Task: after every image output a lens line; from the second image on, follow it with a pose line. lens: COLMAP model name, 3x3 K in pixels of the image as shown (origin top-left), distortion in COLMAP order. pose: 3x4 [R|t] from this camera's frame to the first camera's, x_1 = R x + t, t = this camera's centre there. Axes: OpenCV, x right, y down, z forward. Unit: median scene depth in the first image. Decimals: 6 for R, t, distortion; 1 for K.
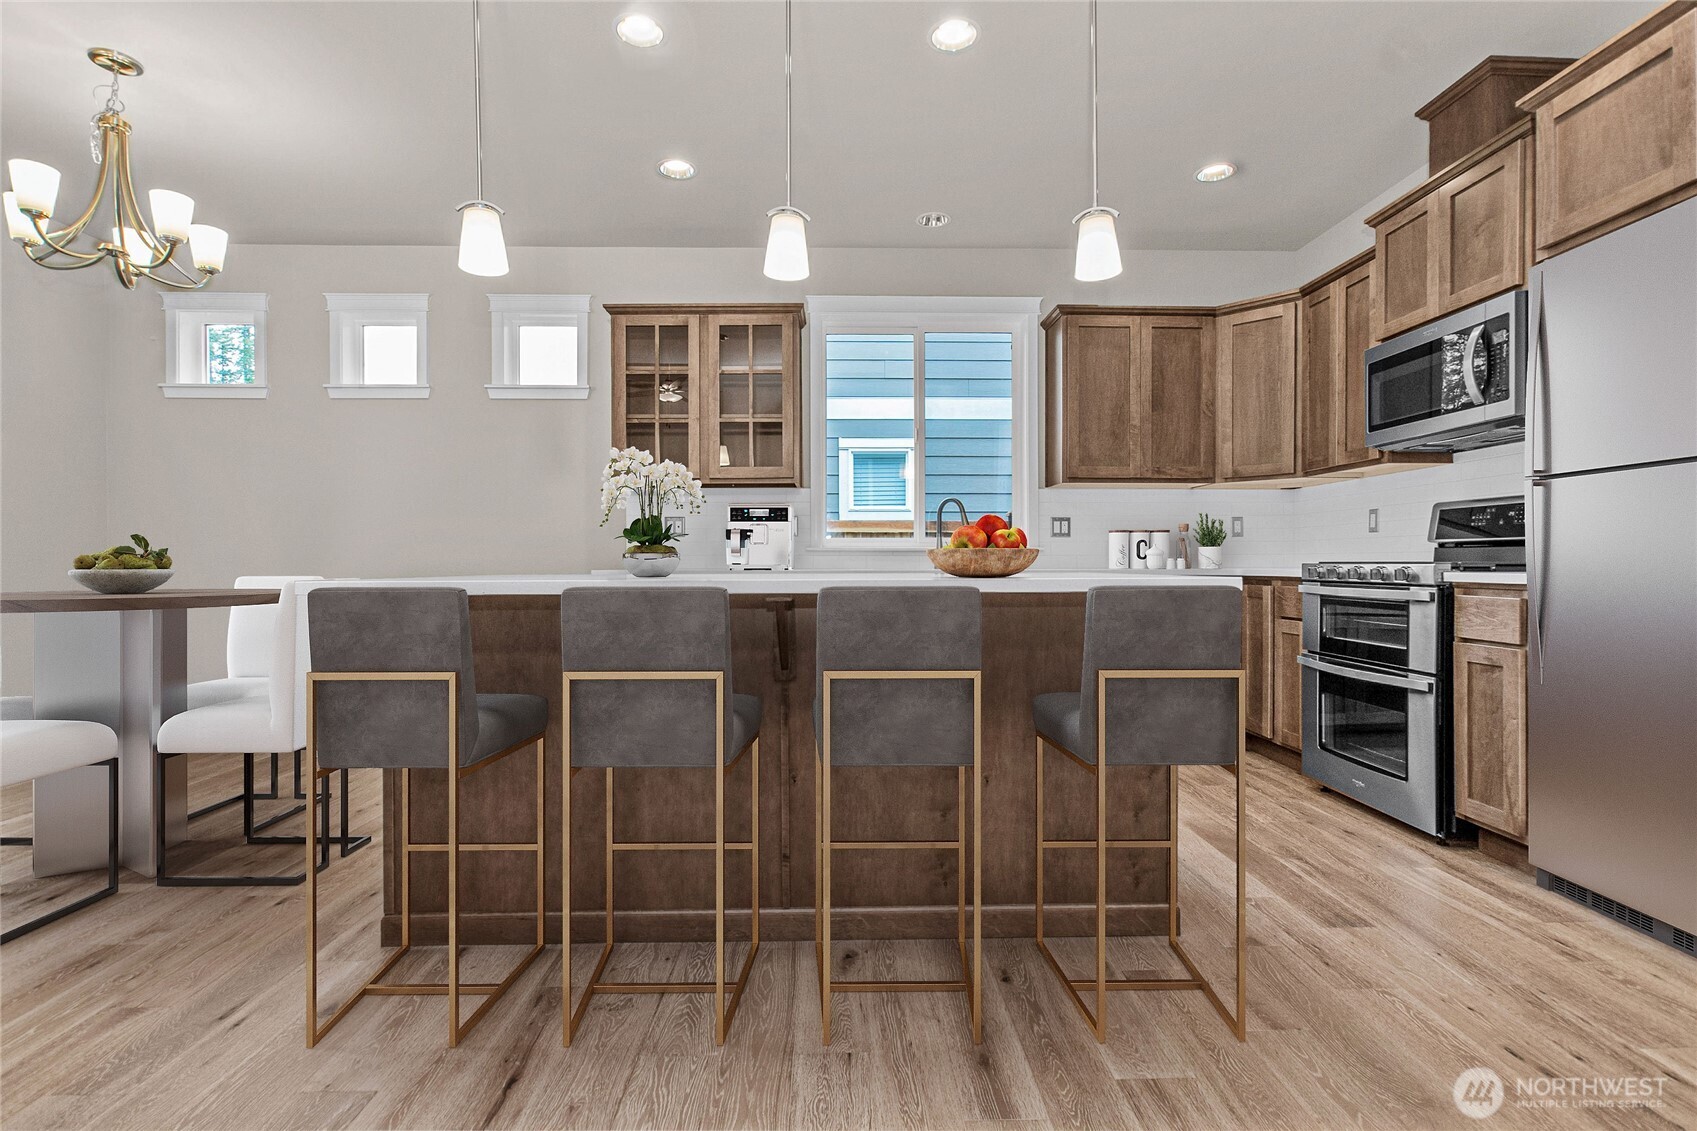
lens RADIAL K [[921.4, 0, 860.7], [0, 921.4, 574.6], [0, 0, 1]] dist [0.015670, 0.000349]
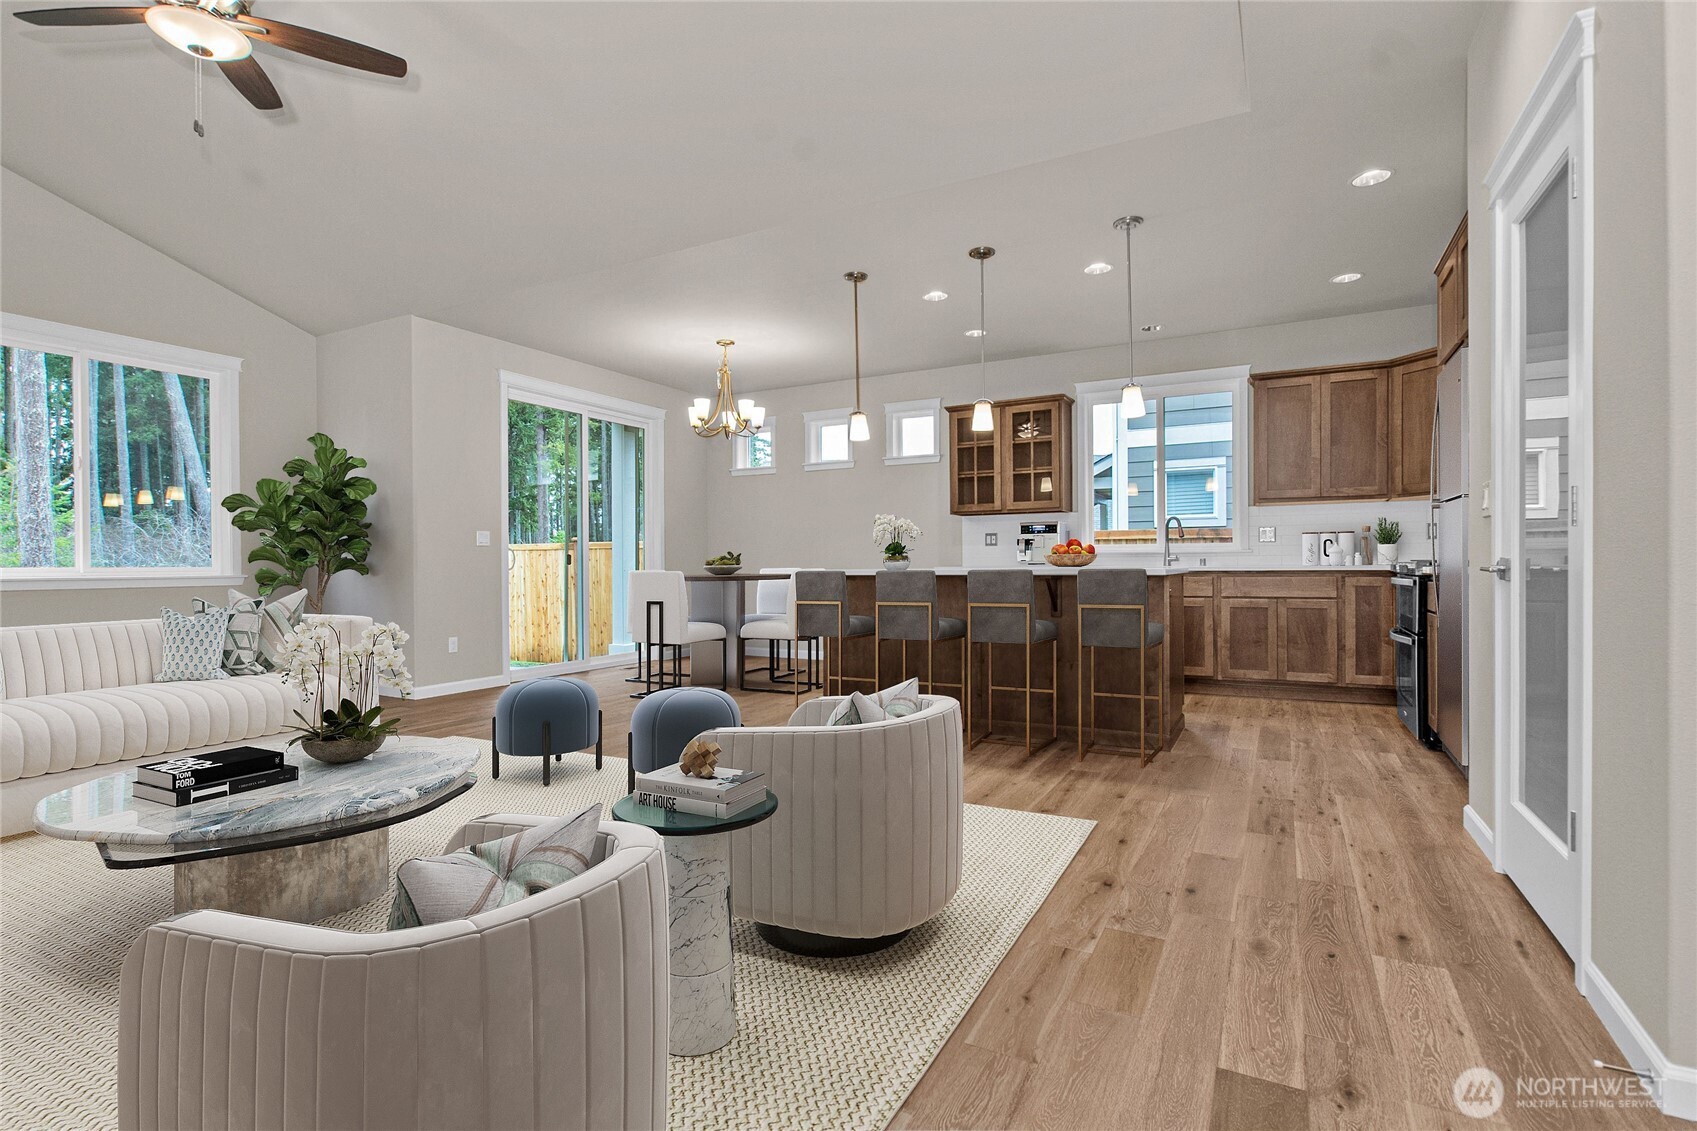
lens RADIAL K [[921.4, 0, 860.7], [0, 921.4, 574.6], [0, 0, 1]] dist [0.015670, 0.000349]
pose [[0.893274, -0.000297, -0.449513, 0.331904], [0.000883, 0.999999, 0.001094, 0.010852], [0.449512, -0.001374, 0.893273, -0.556319]]
